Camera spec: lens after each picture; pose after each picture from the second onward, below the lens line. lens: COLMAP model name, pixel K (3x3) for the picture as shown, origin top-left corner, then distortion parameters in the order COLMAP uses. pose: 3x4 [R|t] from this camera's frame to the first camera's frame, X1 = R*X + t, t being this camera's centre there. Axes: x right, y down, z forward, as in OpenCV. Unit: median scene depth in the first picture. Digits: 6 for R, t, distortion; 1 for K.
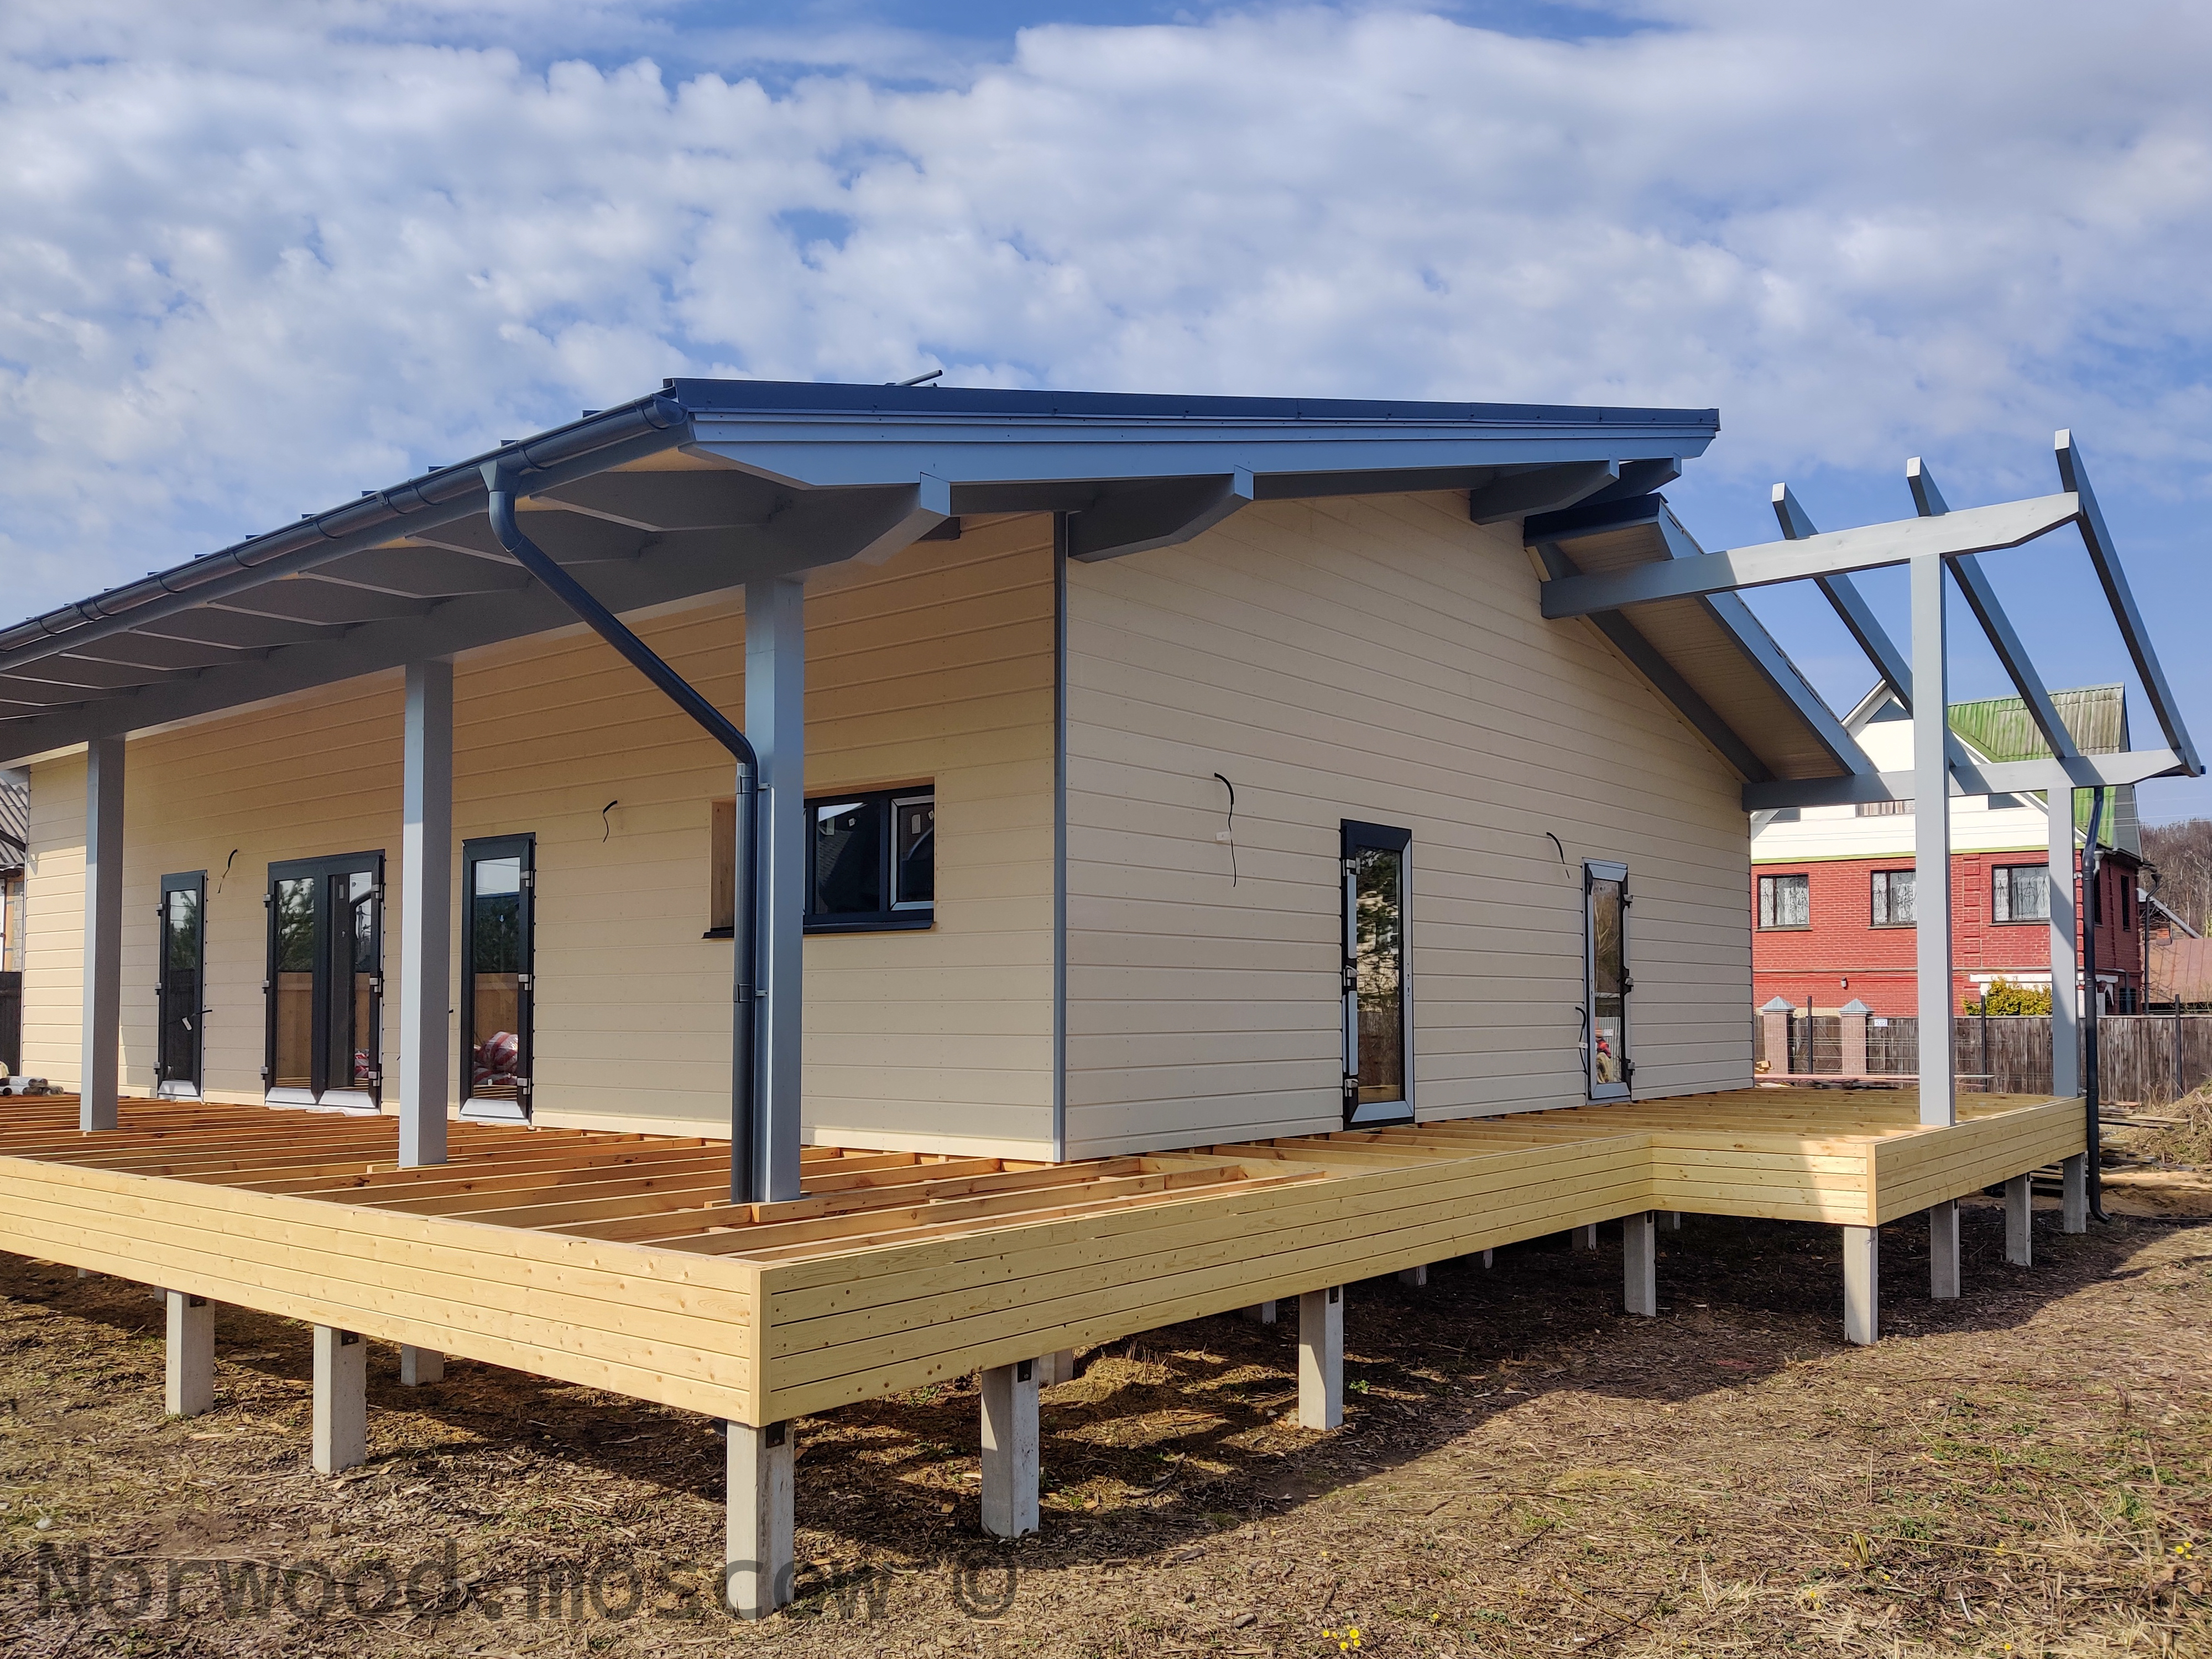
lens RADIAL K [[1744.1, 0, 1147.6], [0, 1744.1, 949.4], [0, 0, 1]] dist [0.029349, -0.032759]
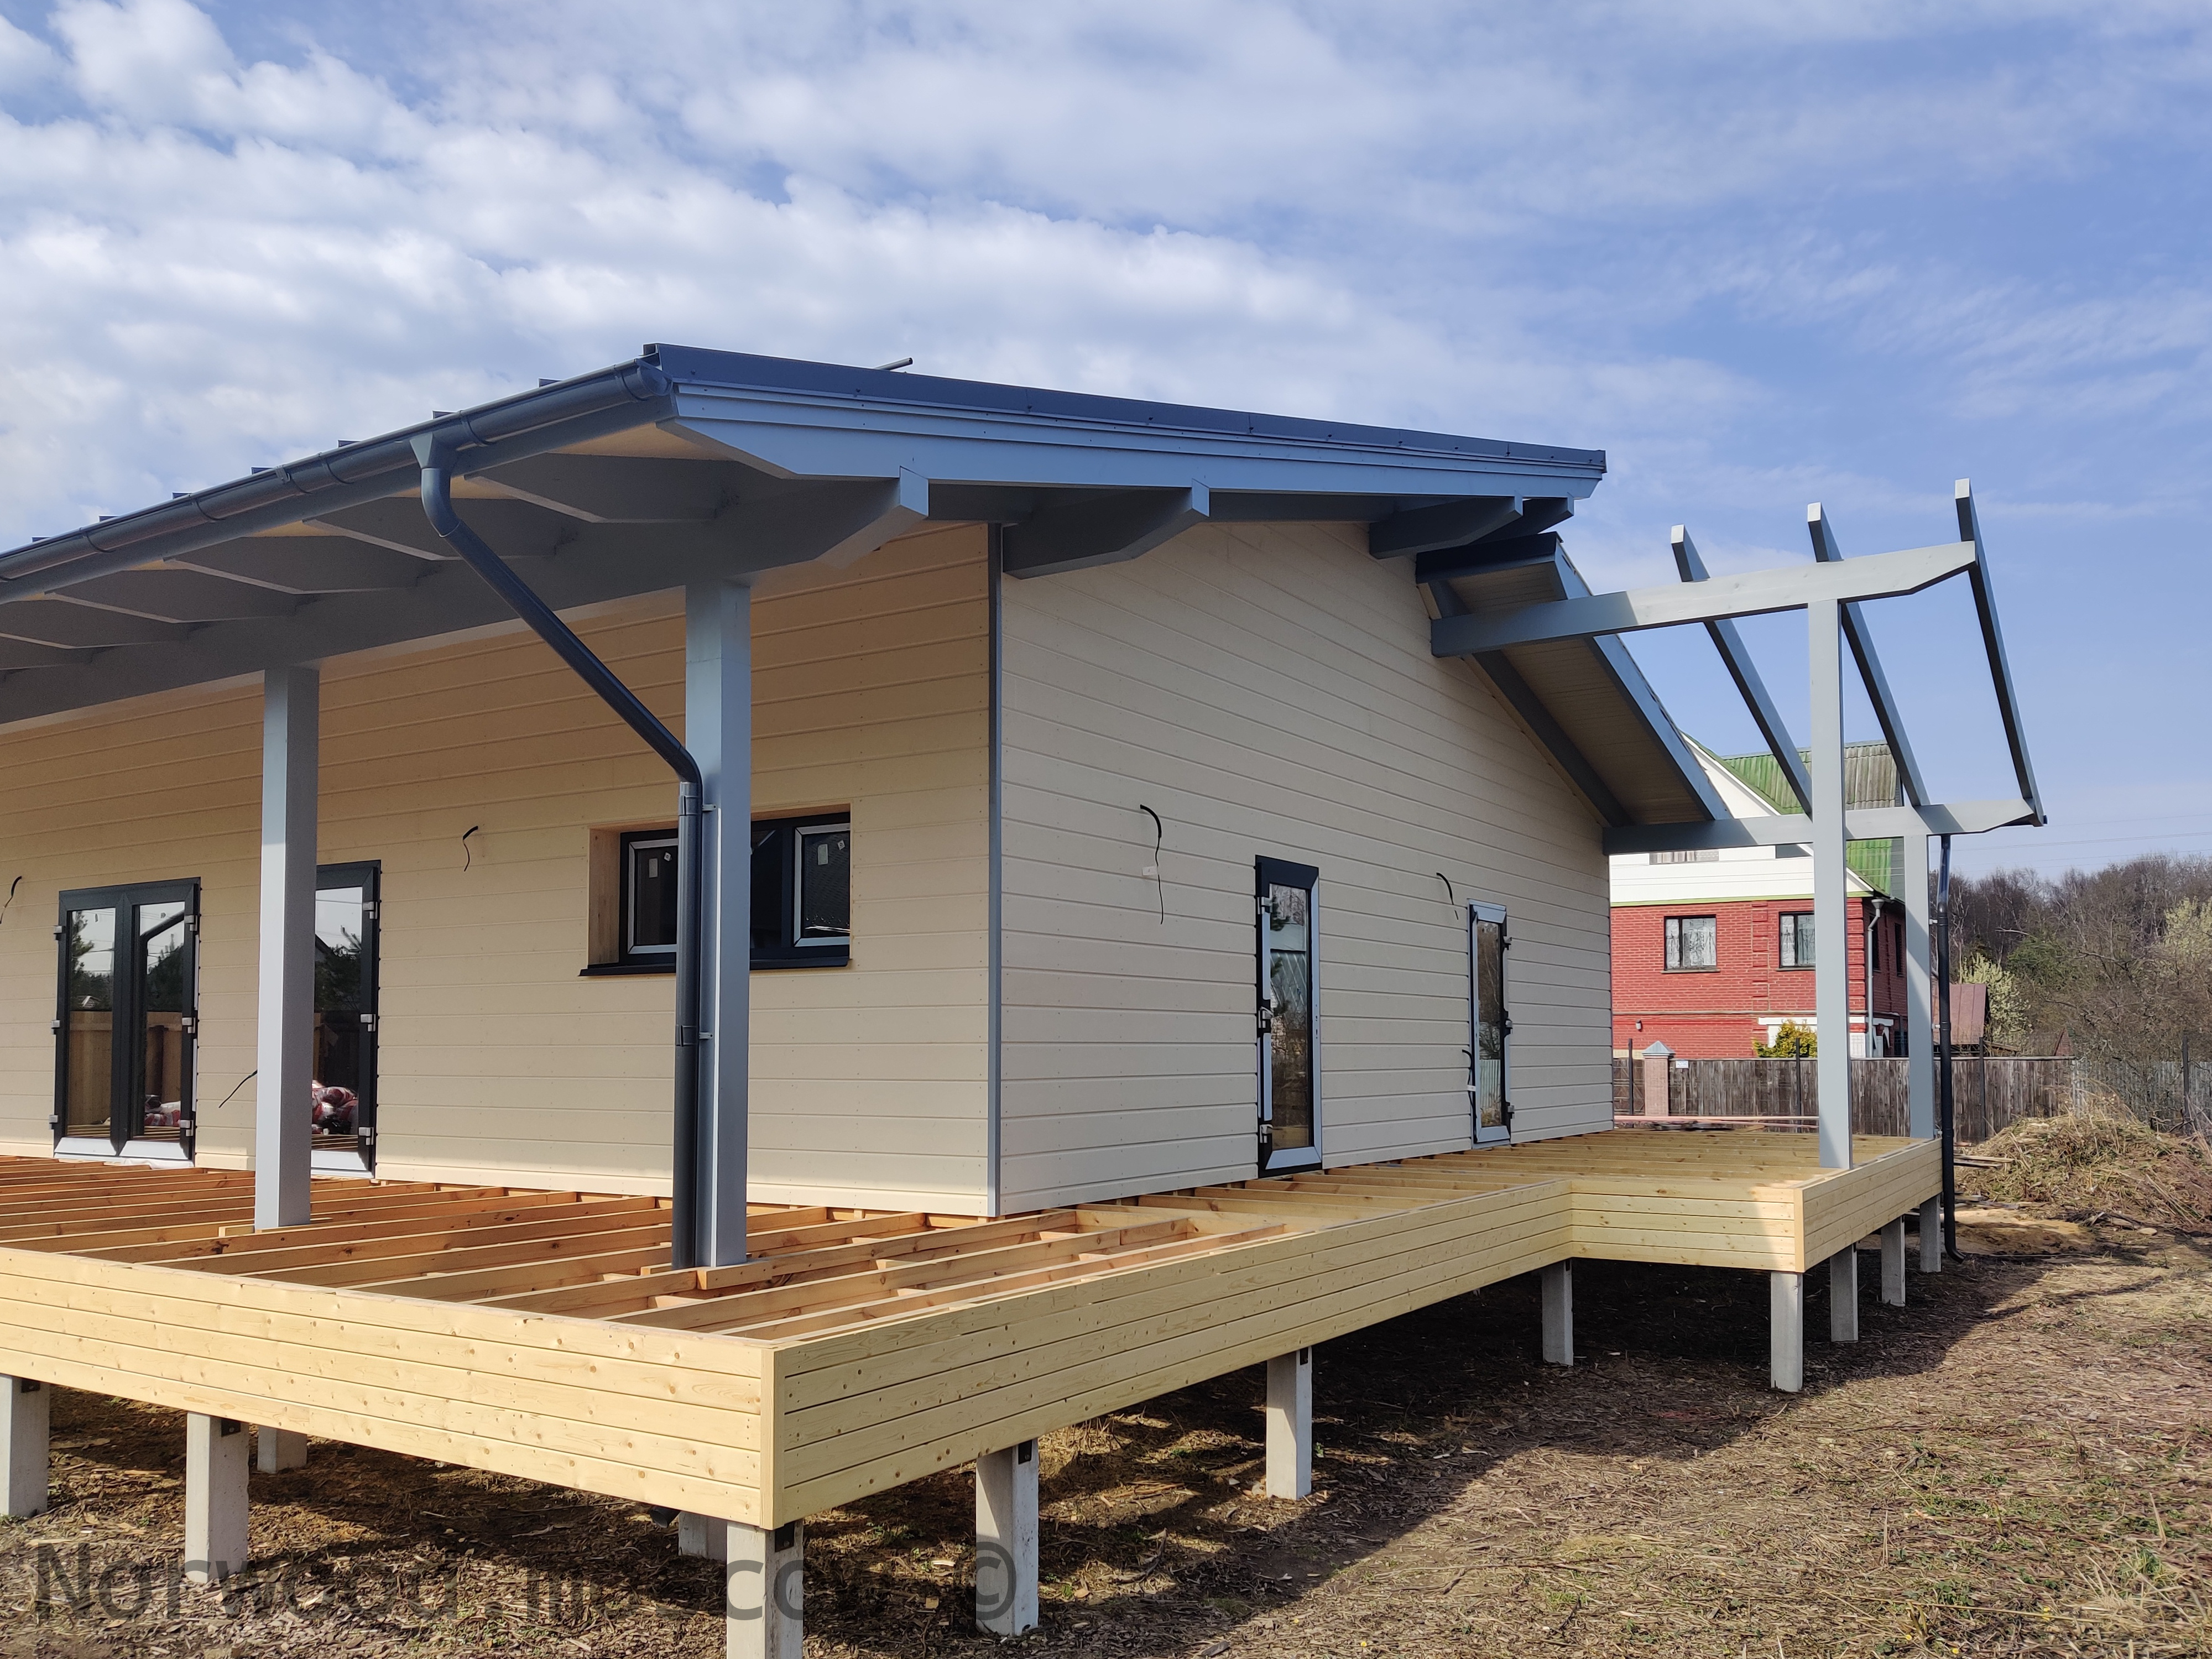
lens RADIAL K [[1744.1, 0, 1113.5], [0, 1744.1, 971.9], [0, 0, 1]] dist [0.029349, -0.032759]
pose [[0.994535, 0.005023, 0.104282, -0.084659], [-0.003880, 0.999930, -0.011166, 0.001210], [-0.104330, 0.010701, 0.994485, 0.060747]]
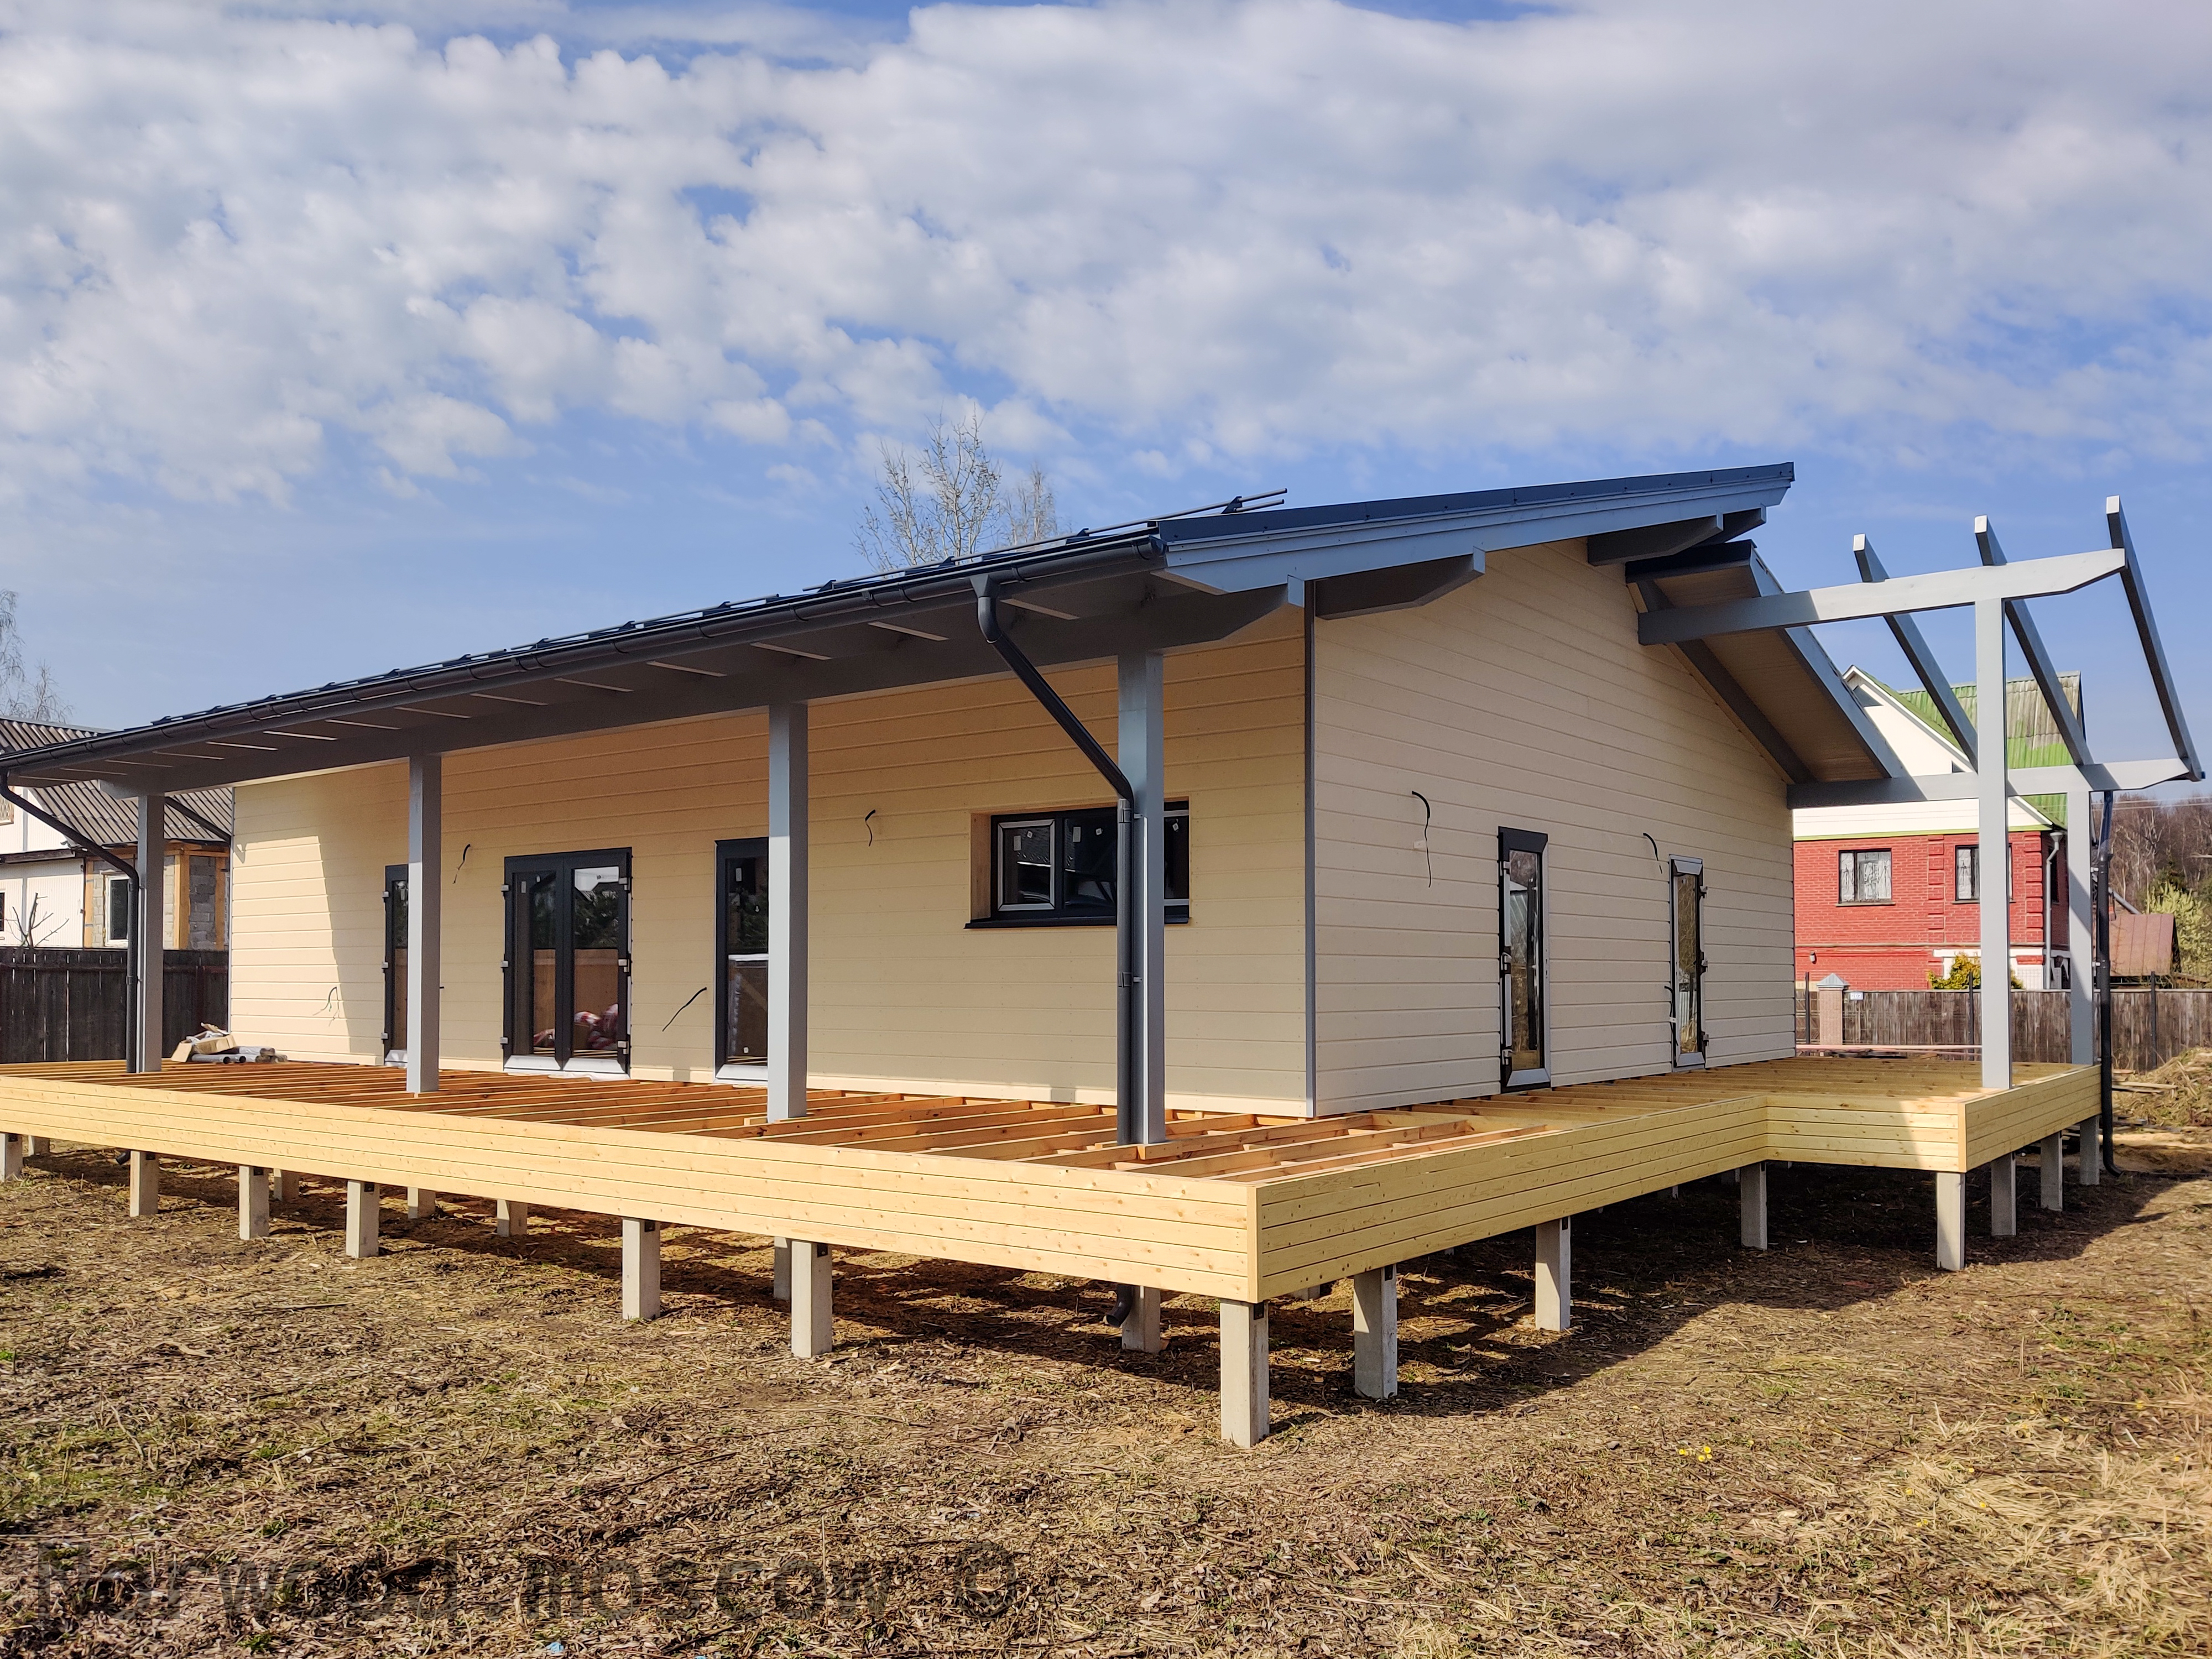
lens RADIAL K [[1744.1, 0, 1106.0], [0, 1744.1, 936.7], [0, 0, 1]] dist [0.029349, -0.032759]
pose [[0.999882, 0.001424, 0.015287, -0.211570], [-0.001572, 0.999952, 0.009636, -0.014848], [-0.015273, -0.009659, 0.999837, -0.208355]]
